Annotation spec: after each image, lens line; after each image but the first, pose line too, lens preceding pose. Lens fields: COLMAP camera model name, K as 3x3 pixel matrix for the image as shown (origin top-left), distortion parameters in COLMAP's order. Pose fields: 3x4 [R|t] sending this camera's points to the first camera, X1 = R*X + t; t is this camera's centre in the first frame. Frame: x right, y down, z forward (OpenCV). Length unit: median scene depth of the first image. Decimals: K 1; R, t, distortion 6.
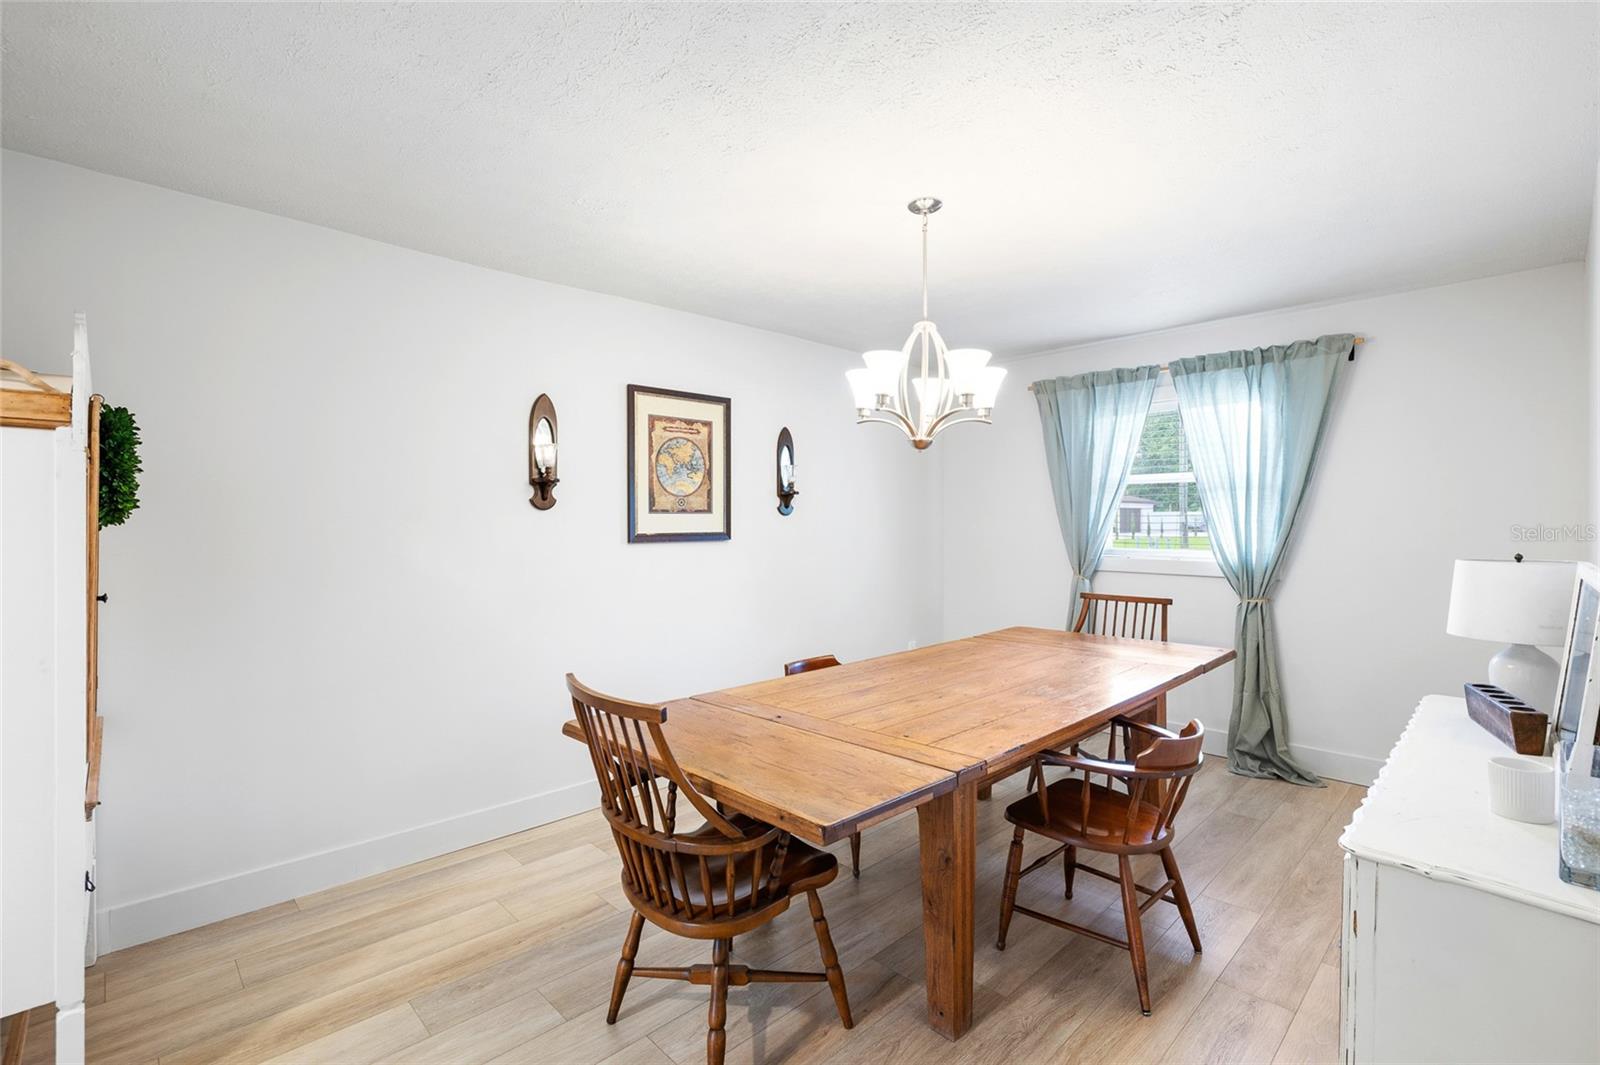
lens RADIAL K [[721.5, 0, 800.5], [0, 721.5, 523.7], [0, 0, 1]] dist [-0.002688, -0.000221]
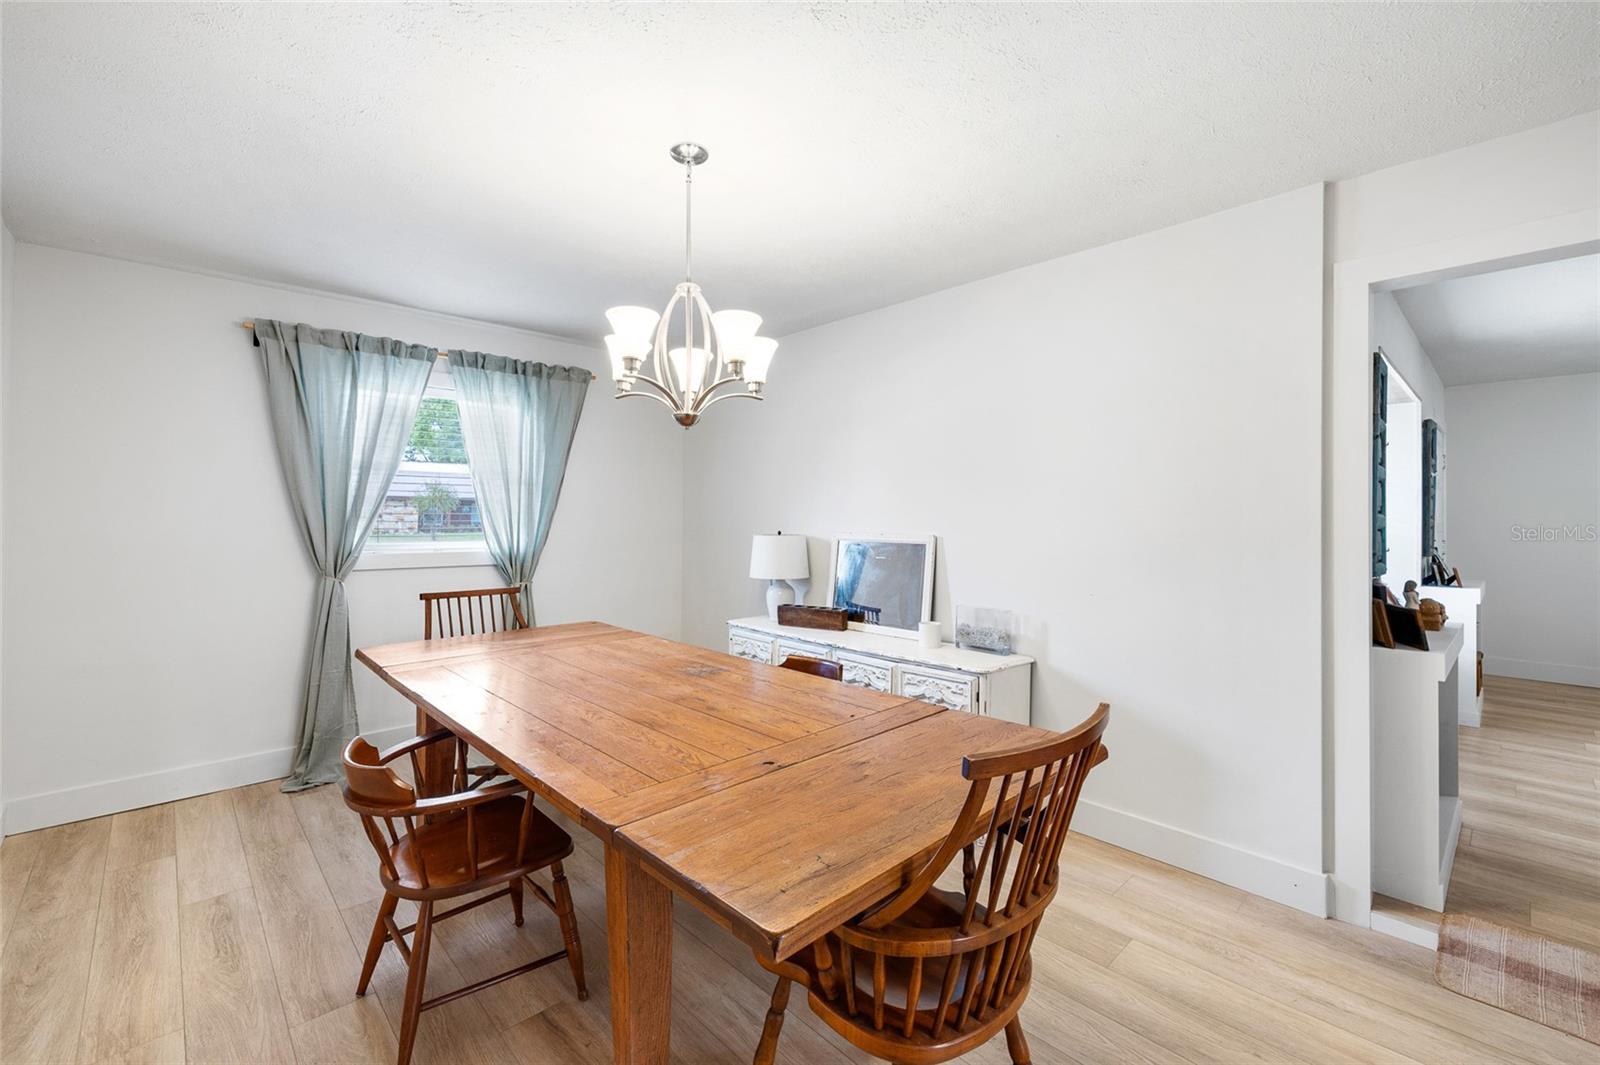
lens RADIAL K [[674.4, 0, 798.4], [0, 674.4, 520.2], [0, 0, 1]] dist [0.000853, -0.000015]
pose [[0.013320, -0.003401, 0.999906, -0.431323], [0.001581, 0.999993, 0.003380, 0.005406], [-0.999910, 0.001536, 0.013325, 0.559534]]
